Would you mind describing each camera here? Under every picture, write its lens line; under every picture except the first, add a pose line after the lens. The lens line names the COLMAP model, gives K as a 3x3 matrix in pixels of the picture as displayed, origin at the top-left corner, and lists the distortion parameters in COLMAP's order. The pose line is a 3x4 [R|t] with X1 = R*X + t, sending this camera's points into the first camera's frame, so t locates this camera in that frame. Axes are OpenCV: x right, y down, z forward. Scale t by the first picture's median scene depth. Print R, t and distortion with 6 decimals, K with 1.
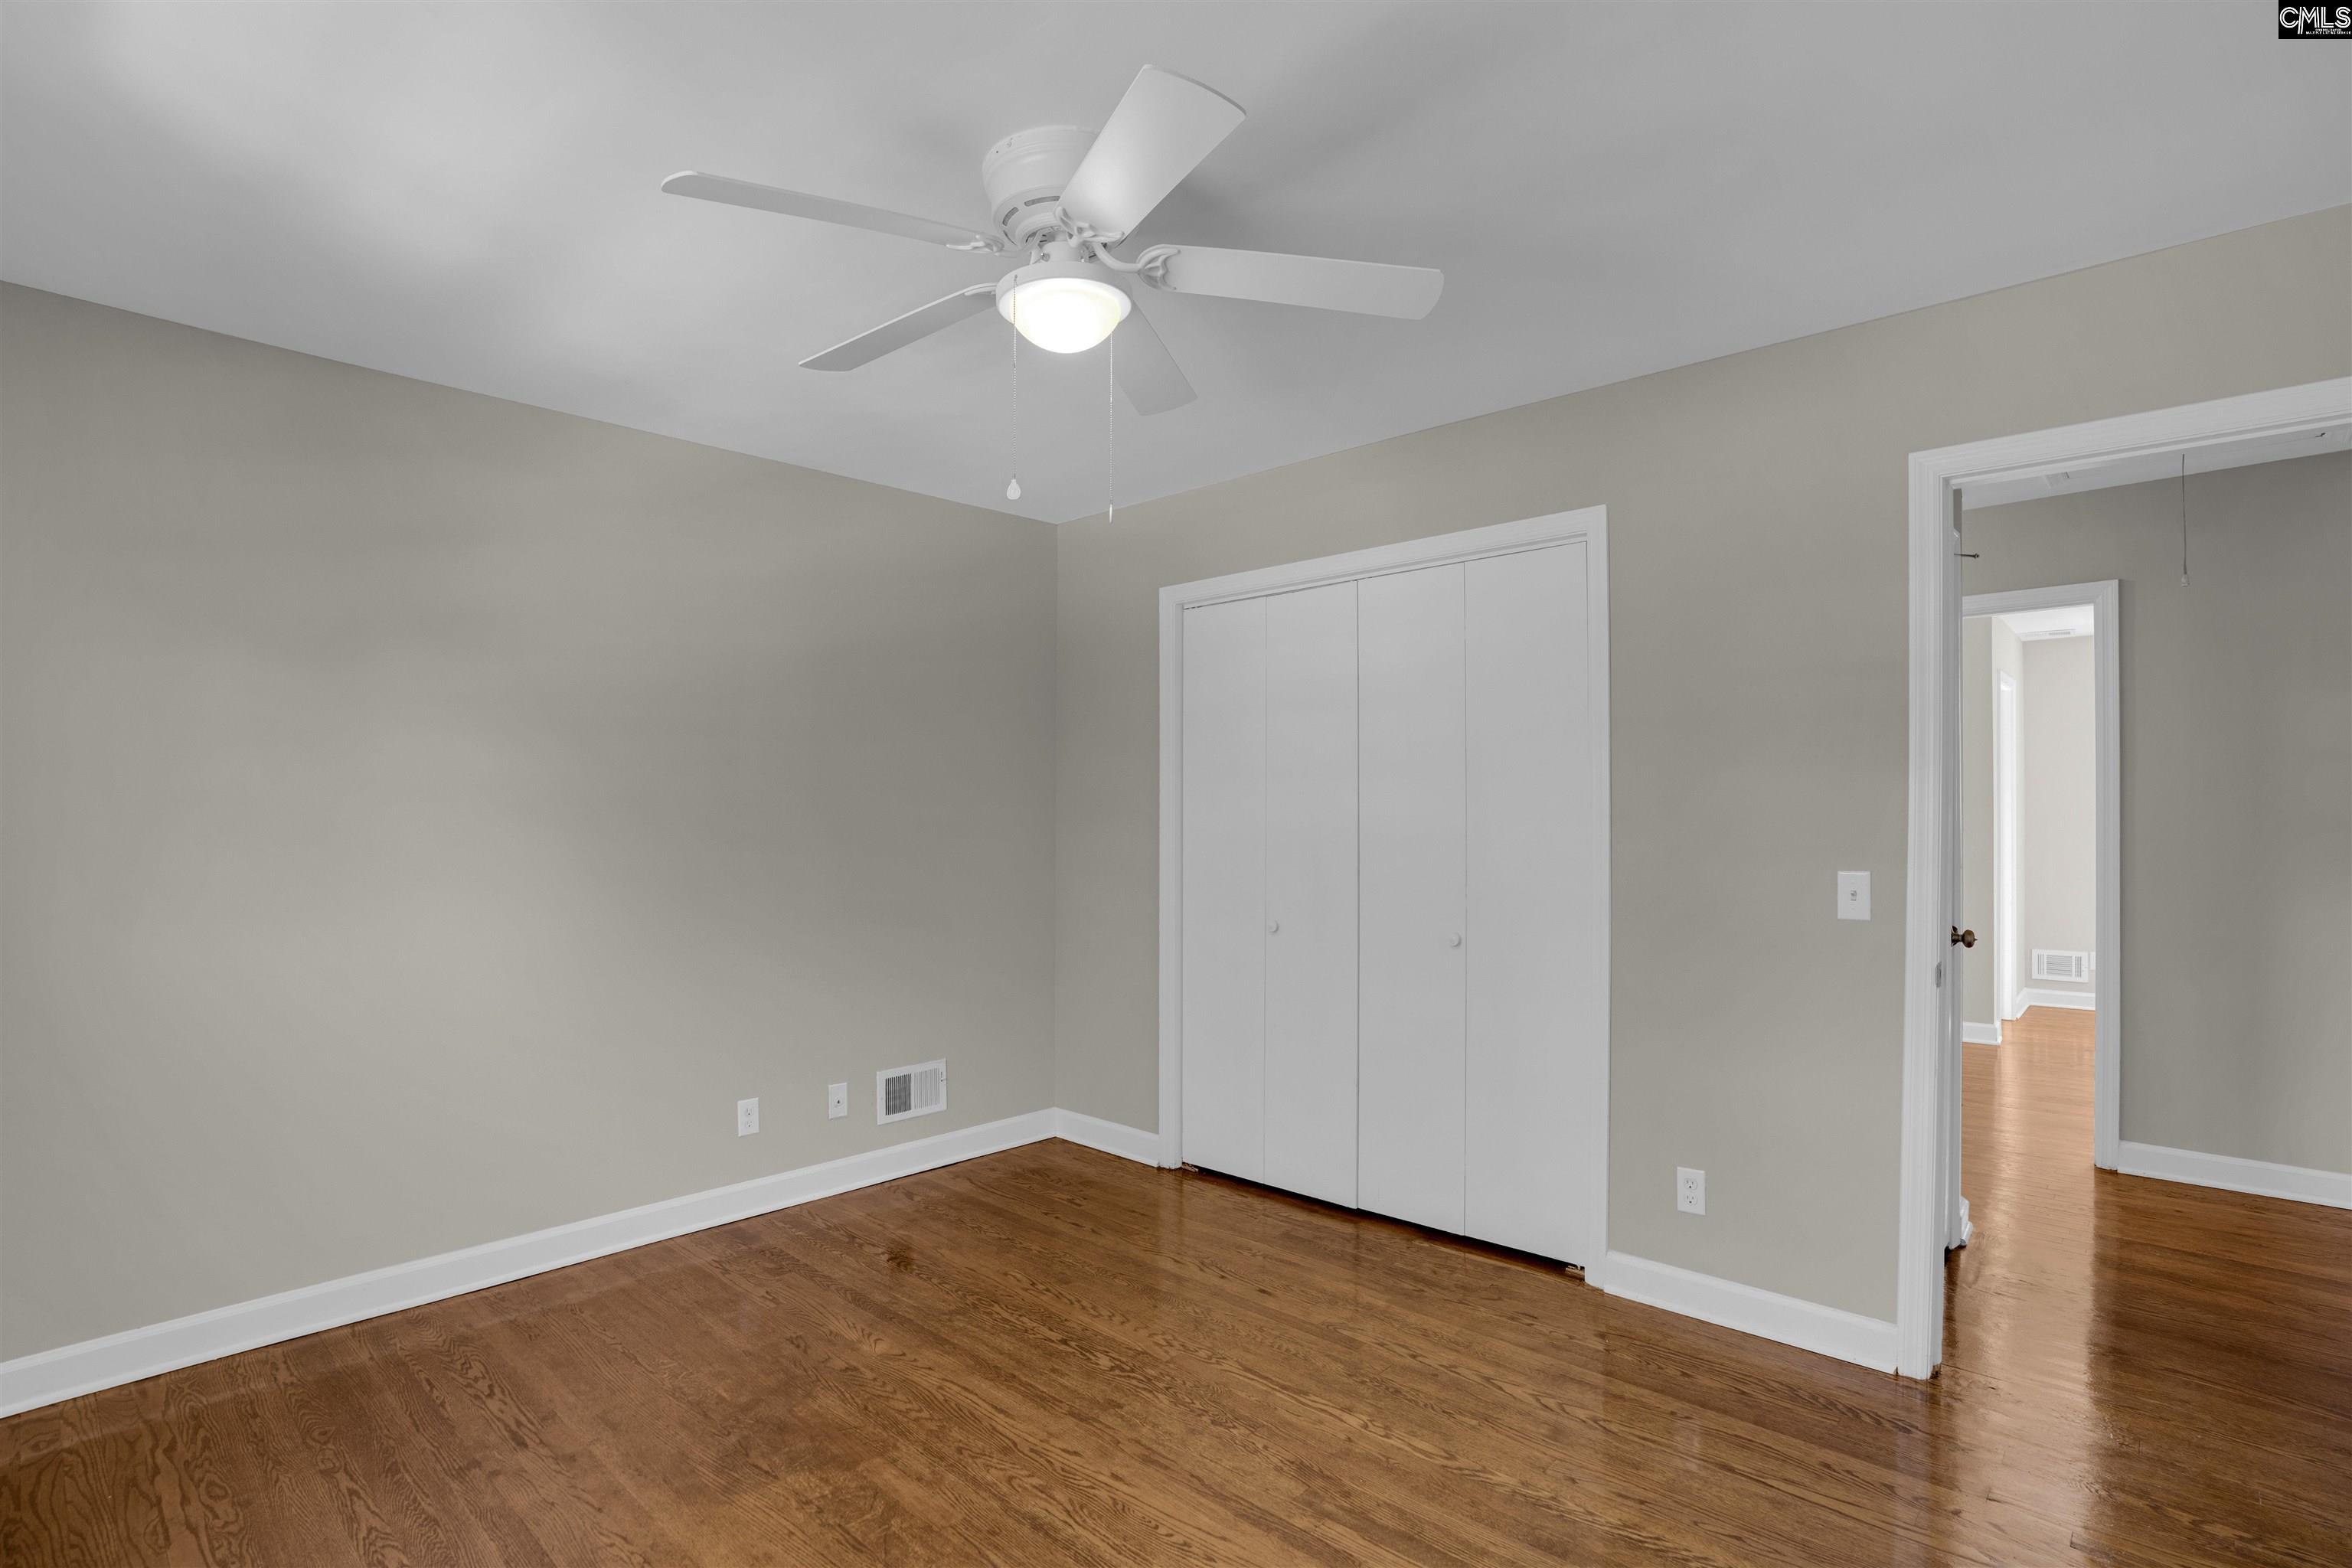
lens RADIAL K [[1107.4, 0, 1200.7], [0, 1107.4, 791.8], [0, 0, 1]] dist [-0.070515, 0.026289]
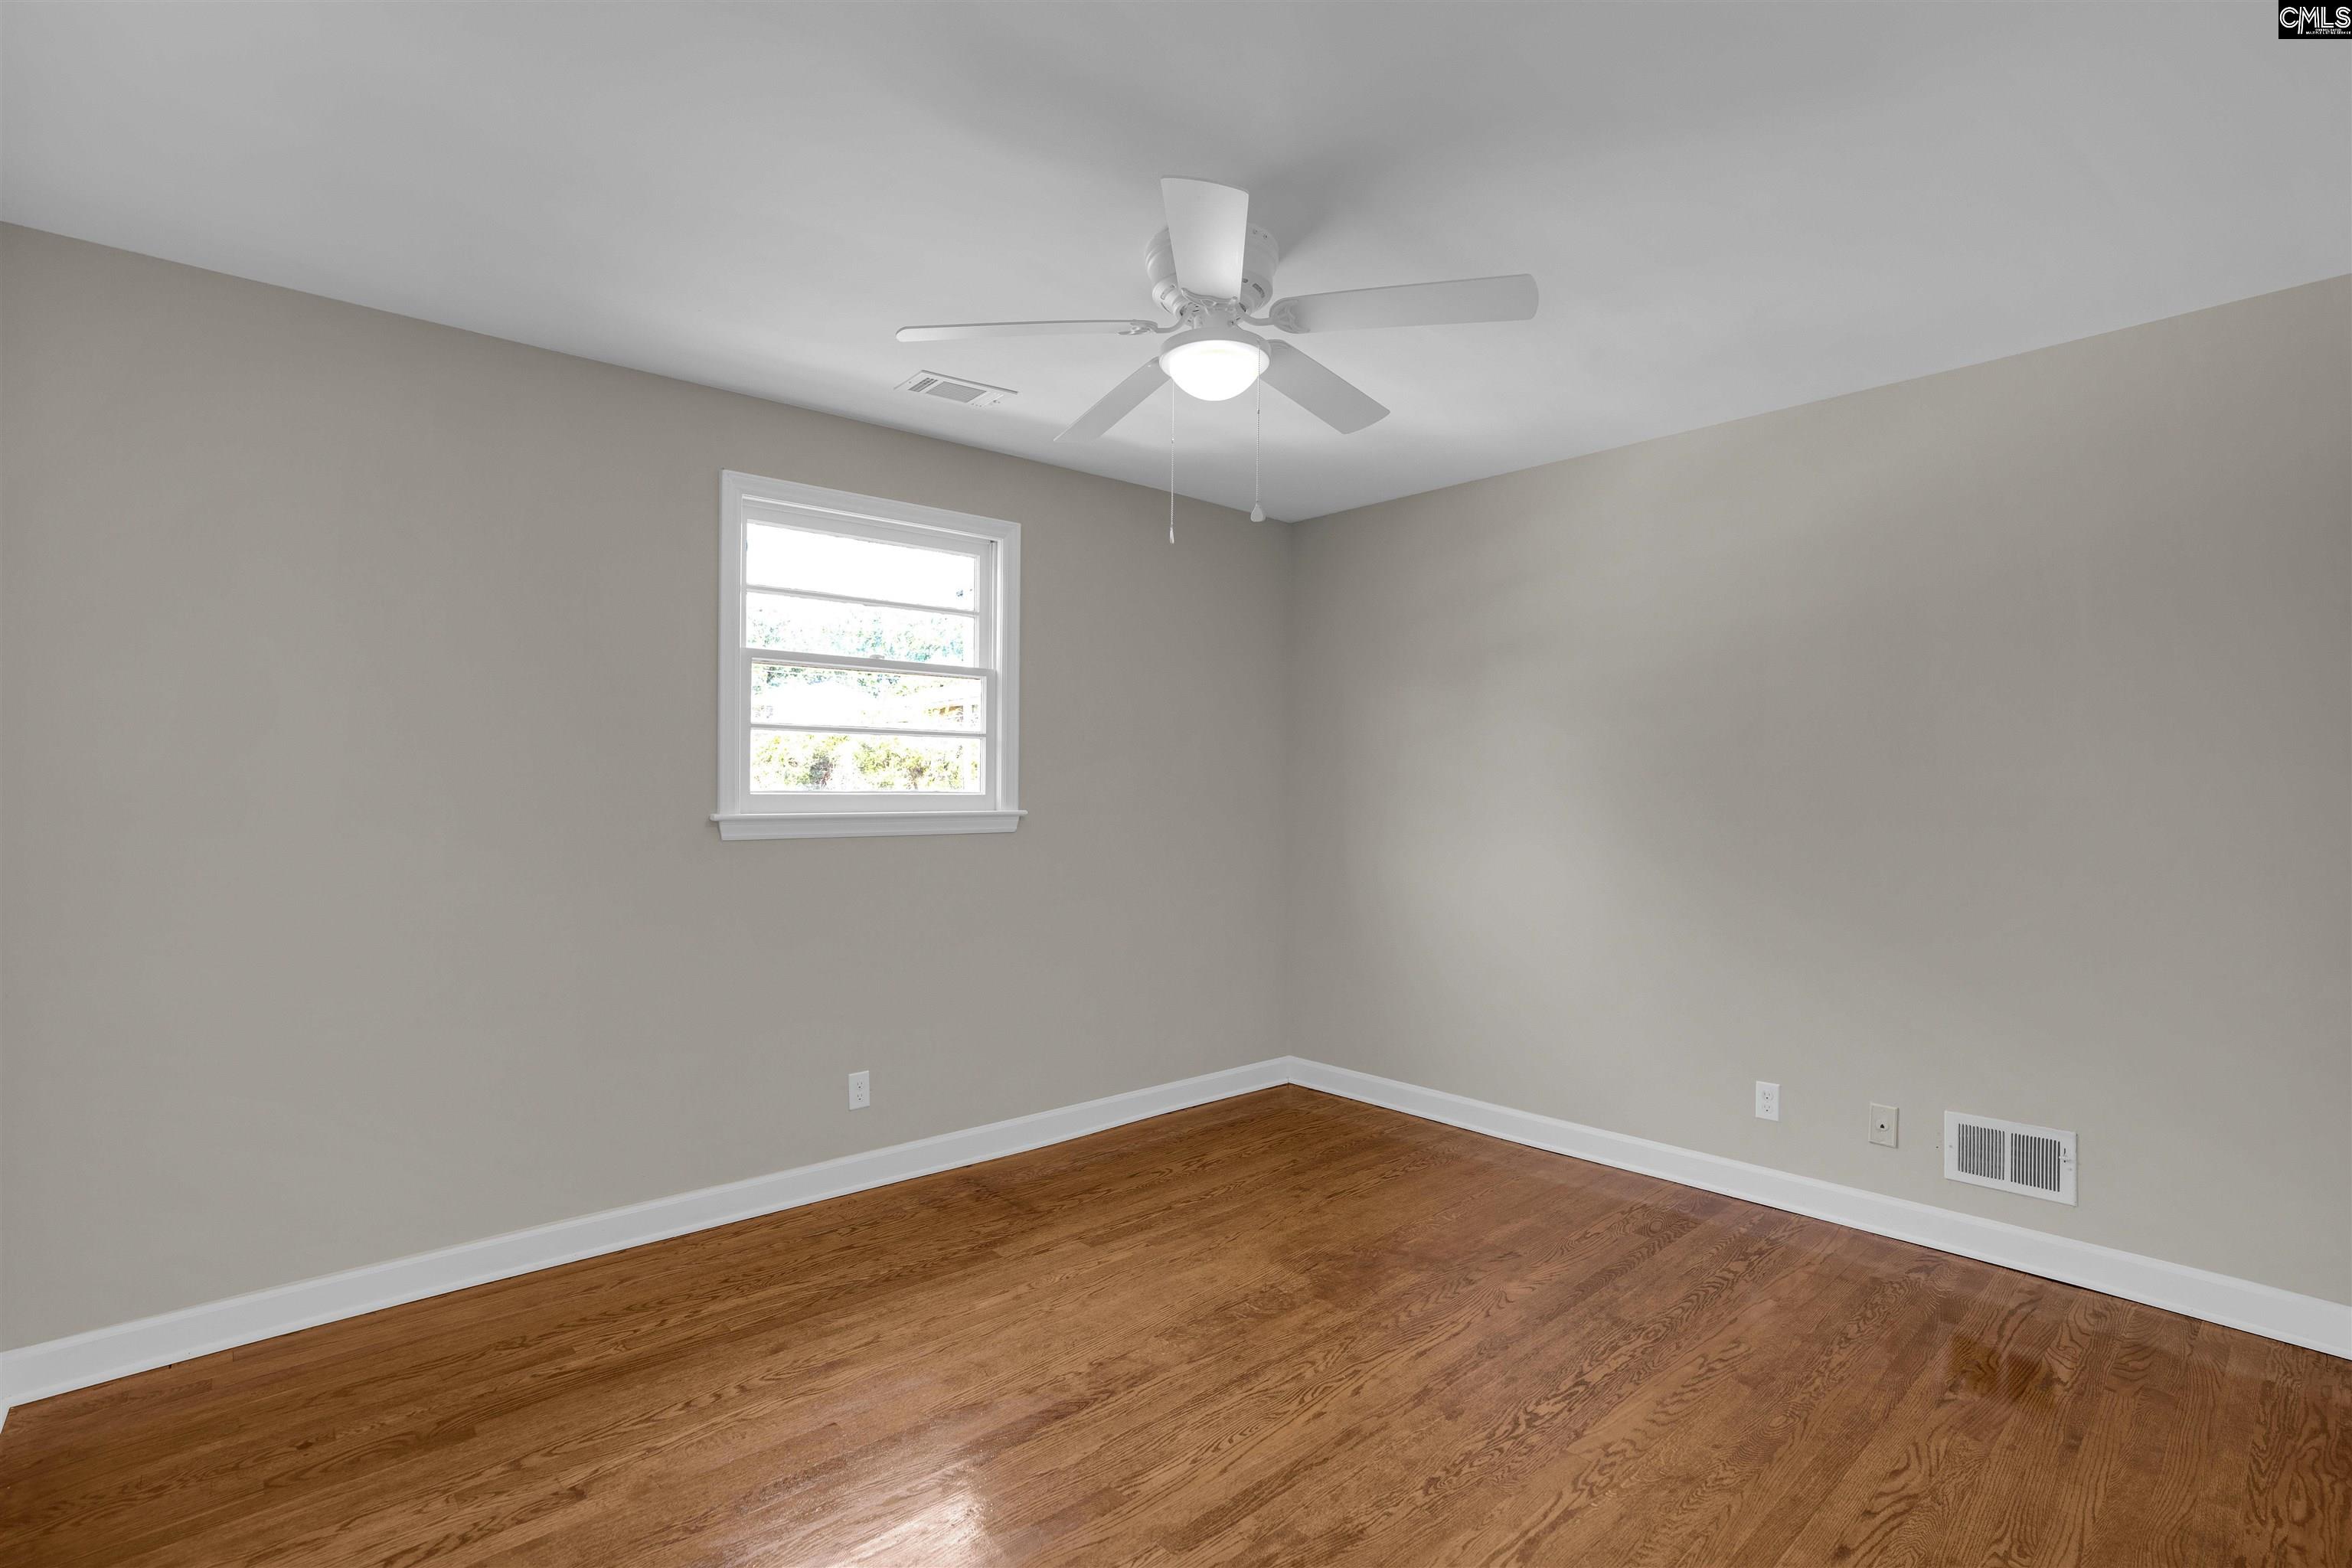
lens RADIAL K [[1099.9, 0, 1166.9], [0, 1099.9, 783.3], [0, 0, 1]] dist [-0.072639, 0.026977]
pose [[-0.097751, -0.003314, -0.995205, 0.785430], [0.016446, 0.999853, -0.004945, 0.020285], [0.995075, -0.016851, -0.097682, 0.777598]]
